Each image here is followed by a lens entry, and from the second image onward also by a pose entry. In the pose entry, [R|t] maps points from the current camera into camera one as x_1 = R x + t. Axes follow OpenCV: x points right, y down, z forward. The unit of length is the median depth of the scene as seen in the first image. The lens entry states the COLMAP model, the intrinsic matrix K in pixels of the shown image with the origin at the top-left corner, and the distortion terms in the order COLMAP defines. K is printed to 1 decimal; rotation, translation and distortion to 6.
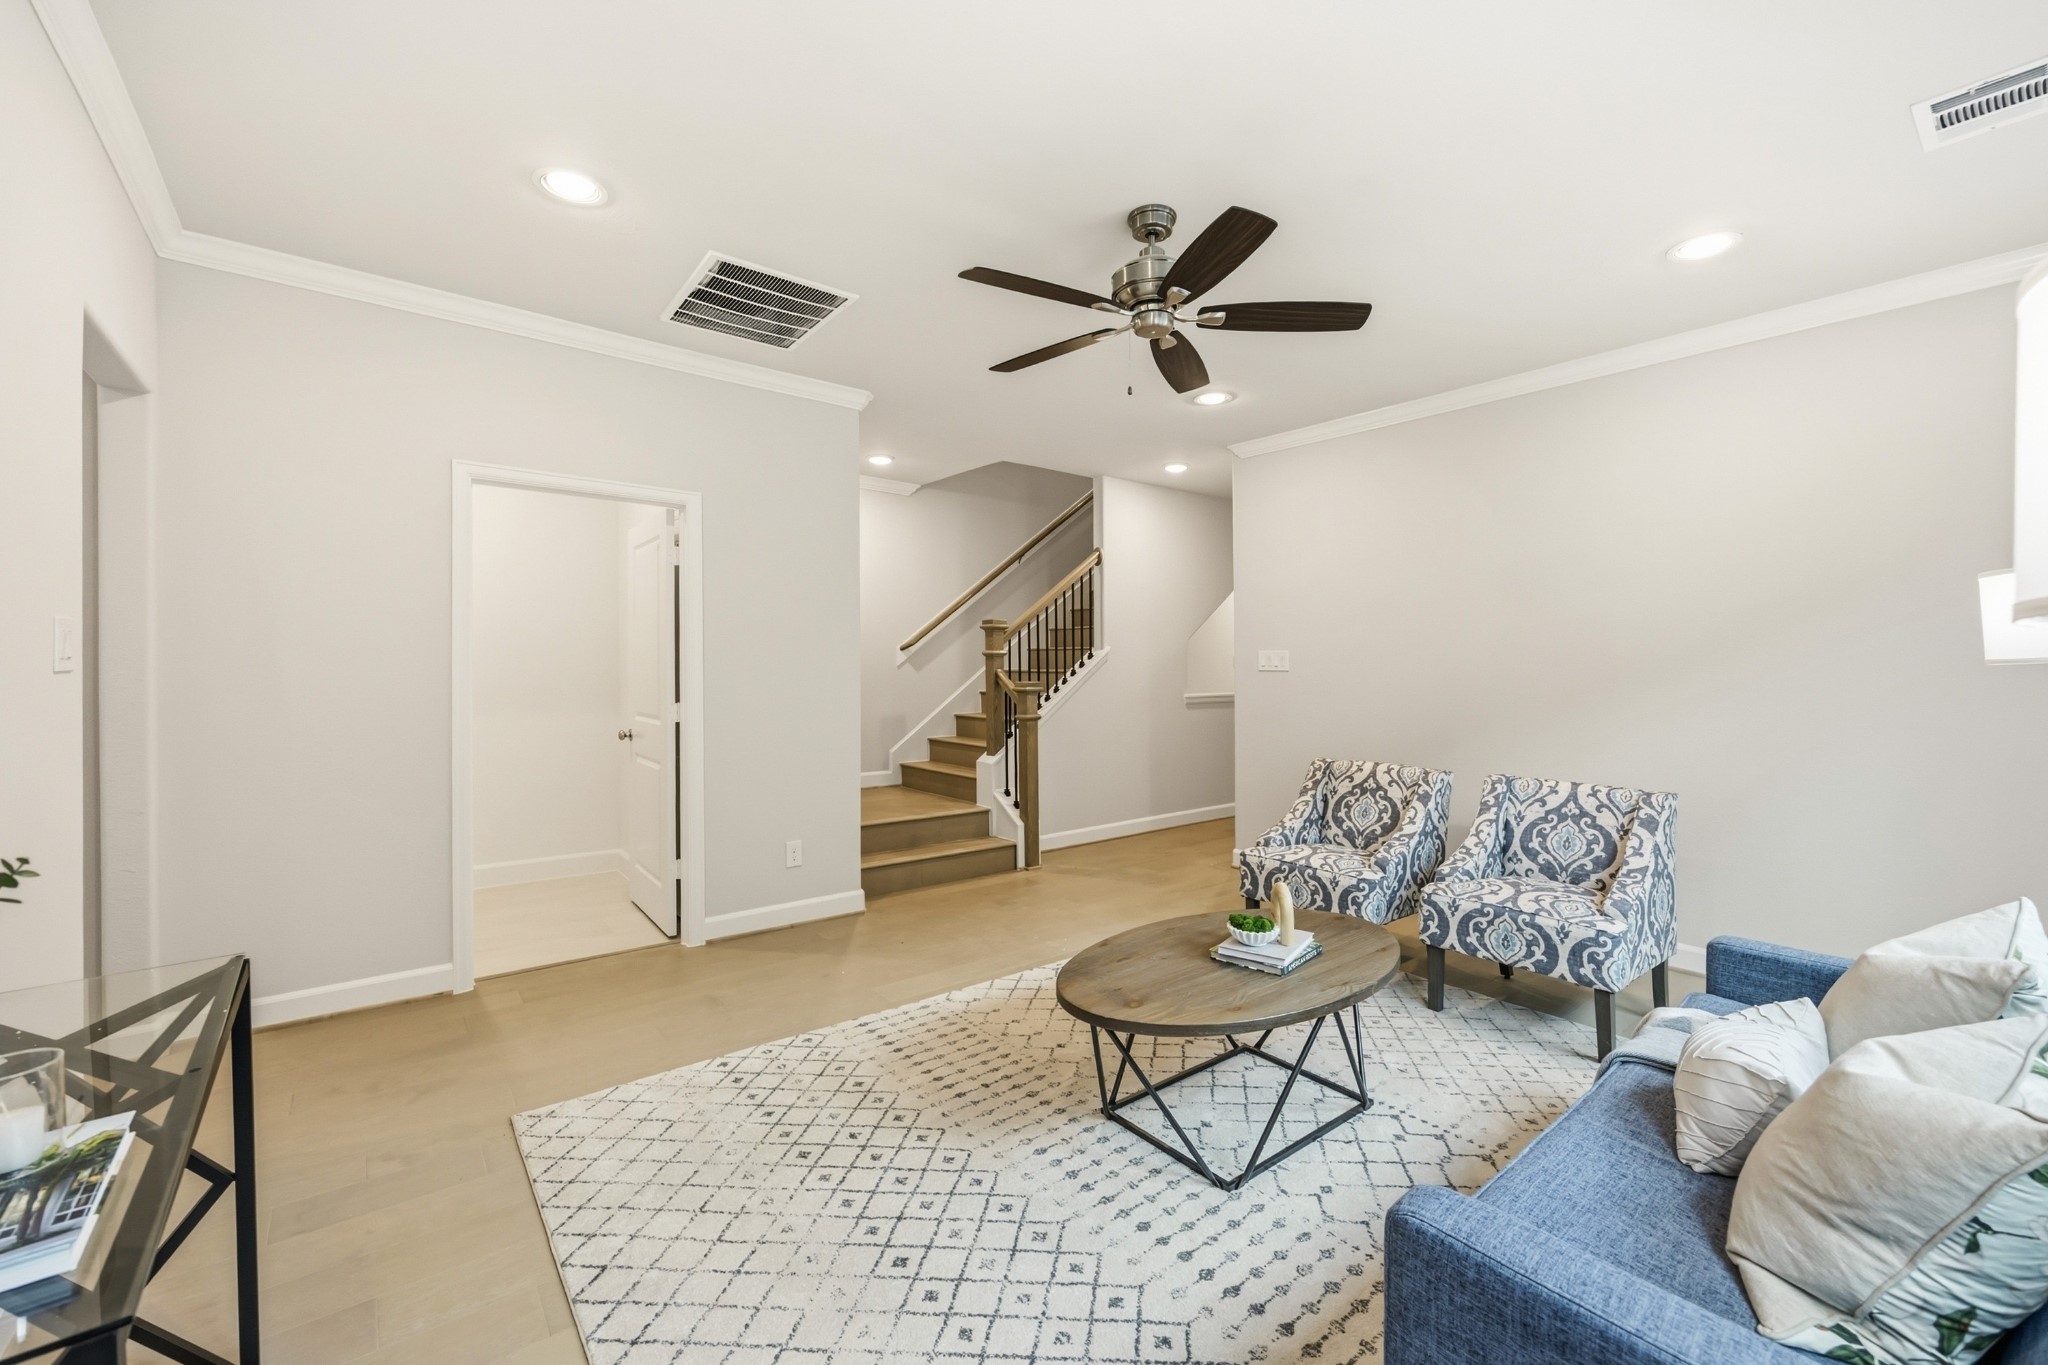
lens RADIAL K [[824.9, 0, 1030.5], [0, 824.9, 670.9], [0, 0, 1]] dist [-0.019933, -0.000464]
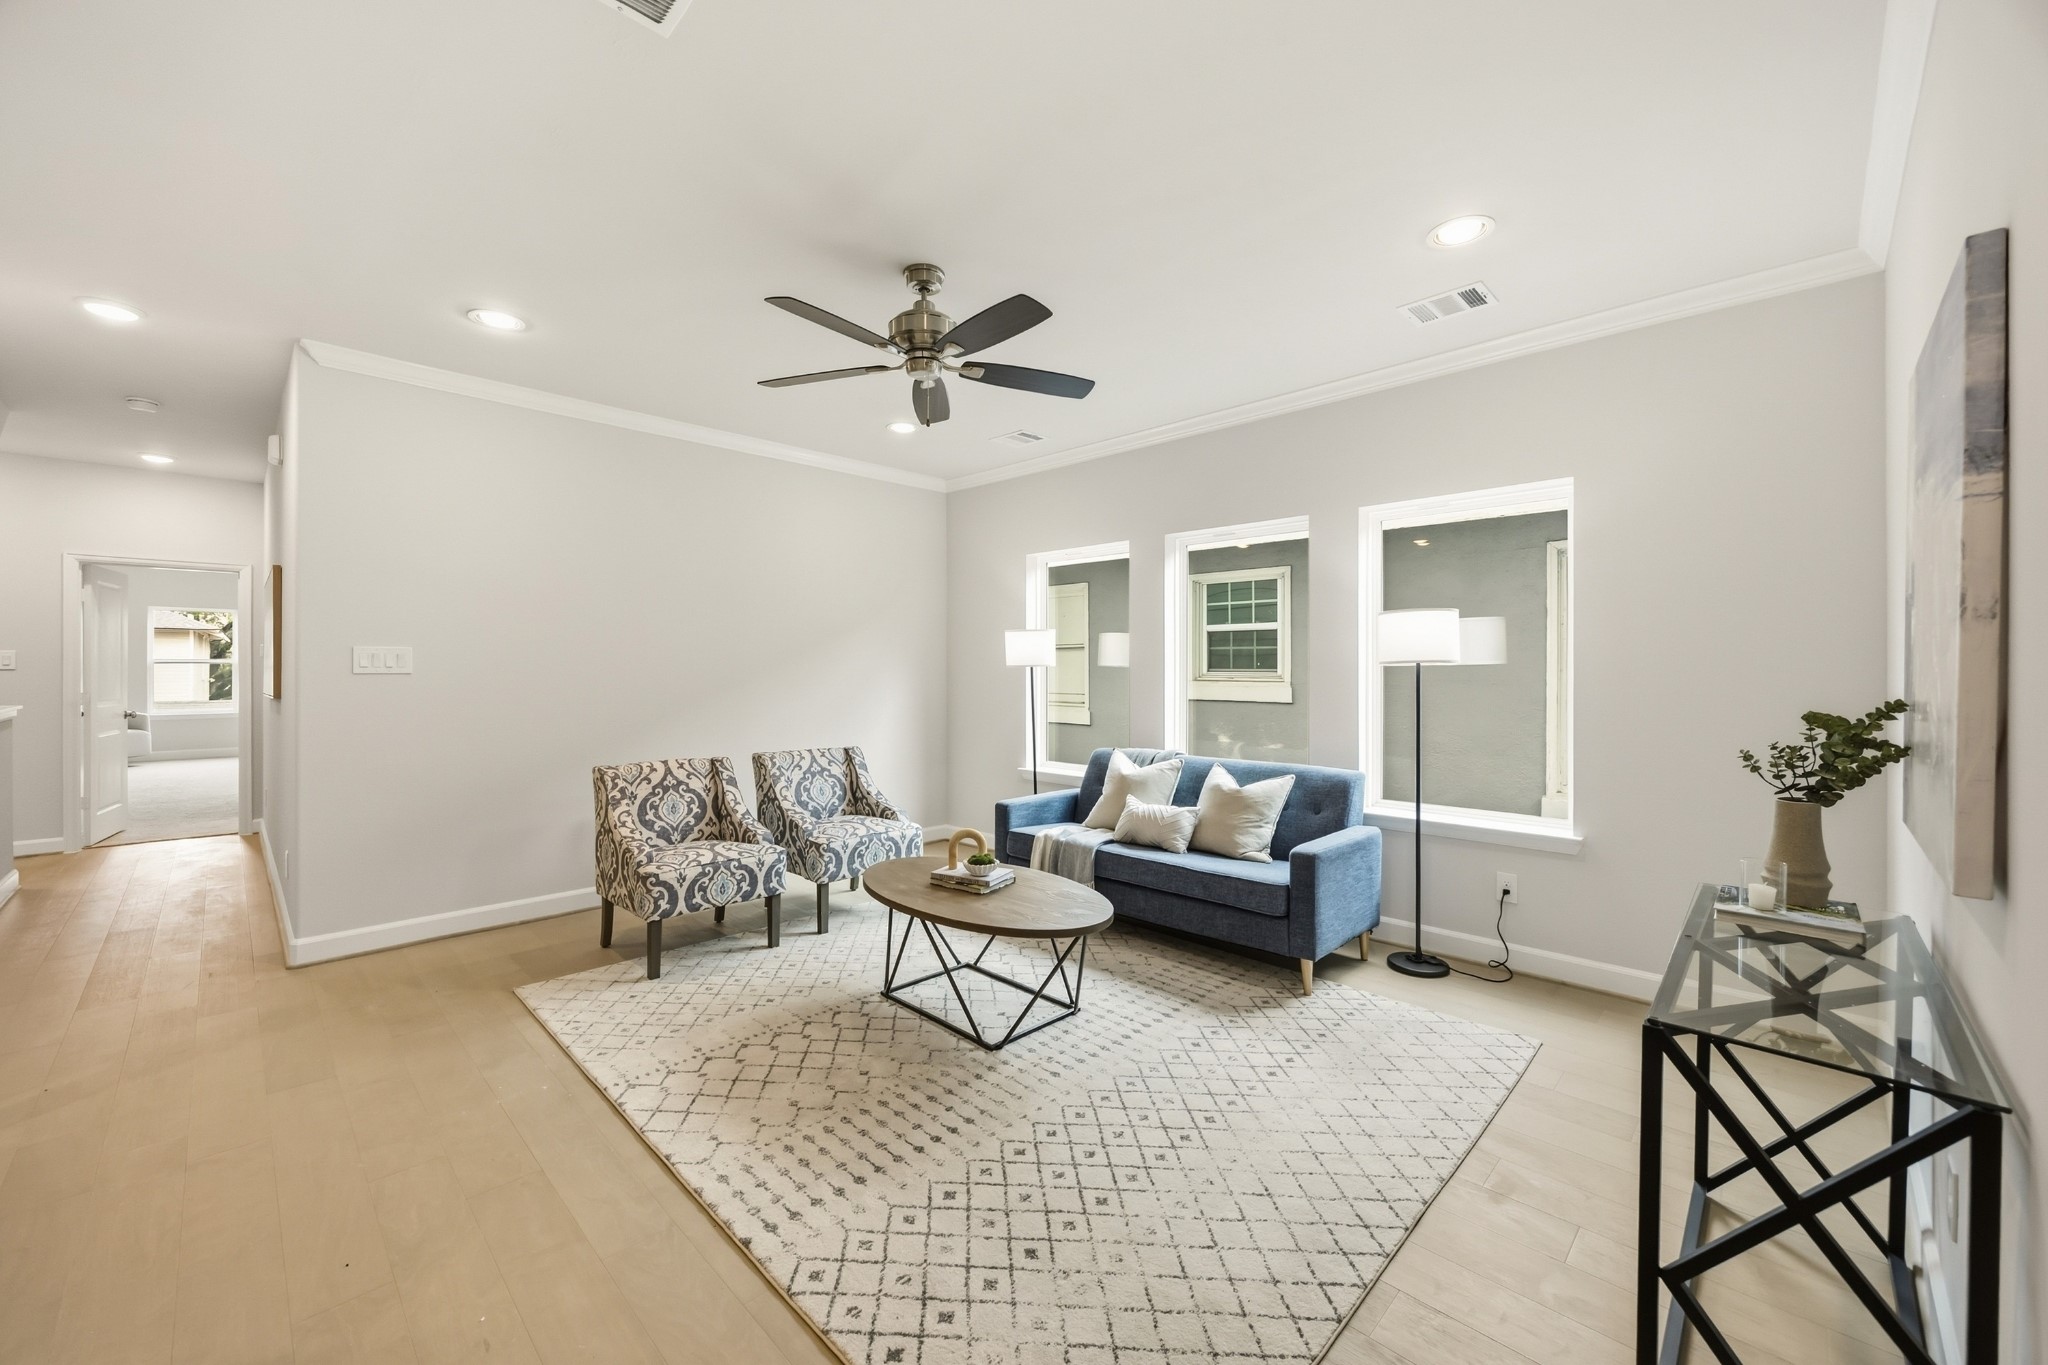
lens RADIAL K [[785.6, 0, 1030.2], [0, 785.6, 684.9], [0, 0, 1]] dist [0.007911, 0.000187]
pose [[-0.109534, -0.037147, 0.993289, -0.661767], [-0.007193, 0.999305, 0.036579, -0.027823], [-0.993957, -0.003138, -0.109725, 0.672871]]
